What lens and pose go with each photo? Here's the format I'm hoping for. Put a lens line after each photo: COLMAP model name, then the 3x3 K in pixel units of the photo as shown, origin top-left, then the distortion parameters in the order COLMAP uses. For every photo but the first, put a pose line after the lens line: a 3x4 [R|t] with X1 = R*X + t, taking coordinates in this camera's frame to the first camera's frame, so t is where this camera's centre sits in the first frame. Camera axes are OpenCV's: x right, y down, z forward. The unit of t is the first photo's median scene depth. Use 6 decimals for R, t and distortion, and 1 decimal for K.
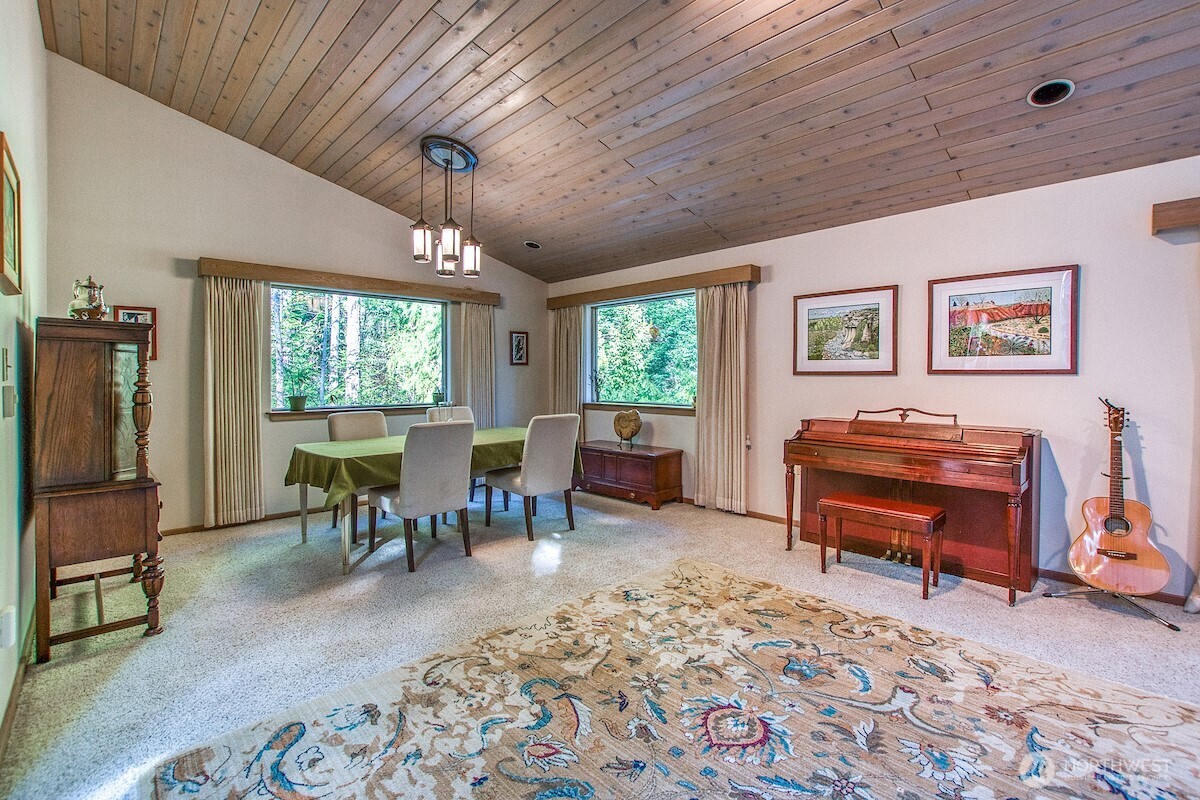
lens RADIAL K [[531.2, 0, 598.4], [0, 531.2, 387.7], [0, 0, 1]] dist [-0.021849, 0.003999]
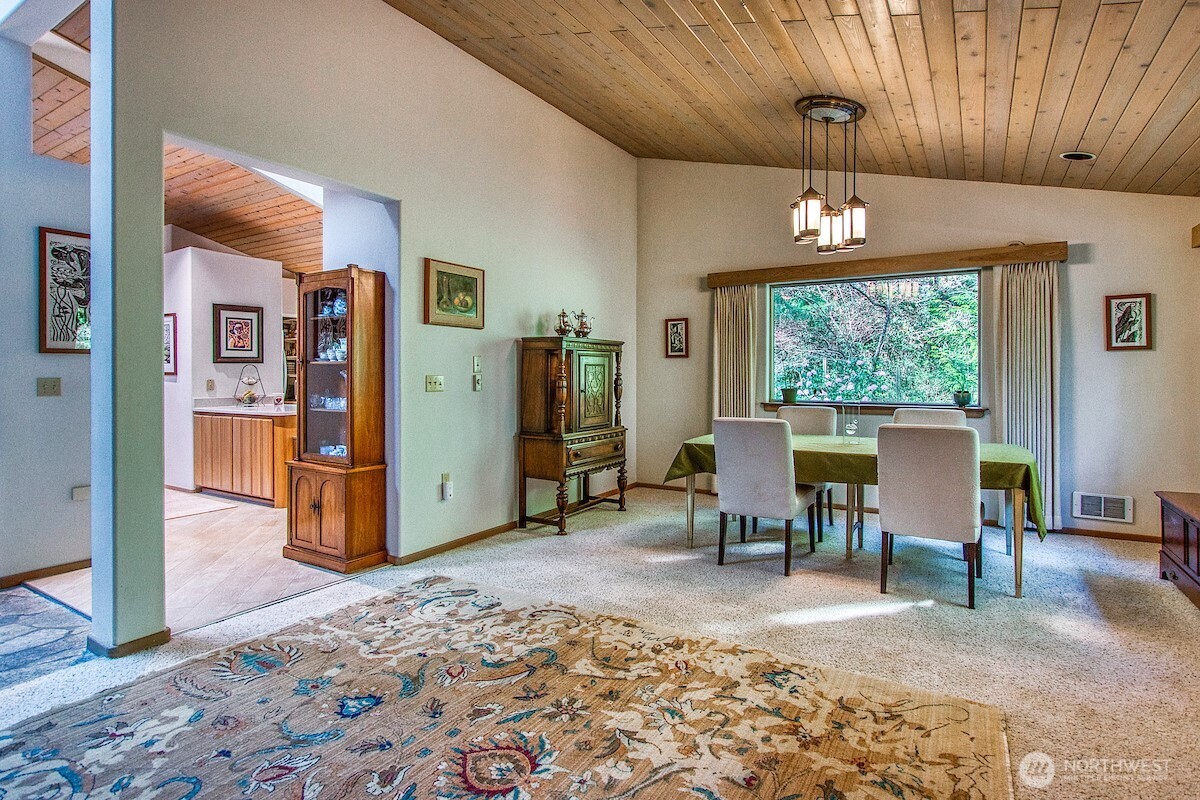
lens RADIAL K [[598.8, 0, 604.3], [0, 598.8, 375.7], [0, 0, 1]] dist [-0.005429, -0.001093]
pose [[0.258160, 0.008642, -0.966064, 0.989682], [-0.016965, 0.999846, 0.004410, -0.017050], [0.965953, 0.015251, 0.258267, 0.707118]]
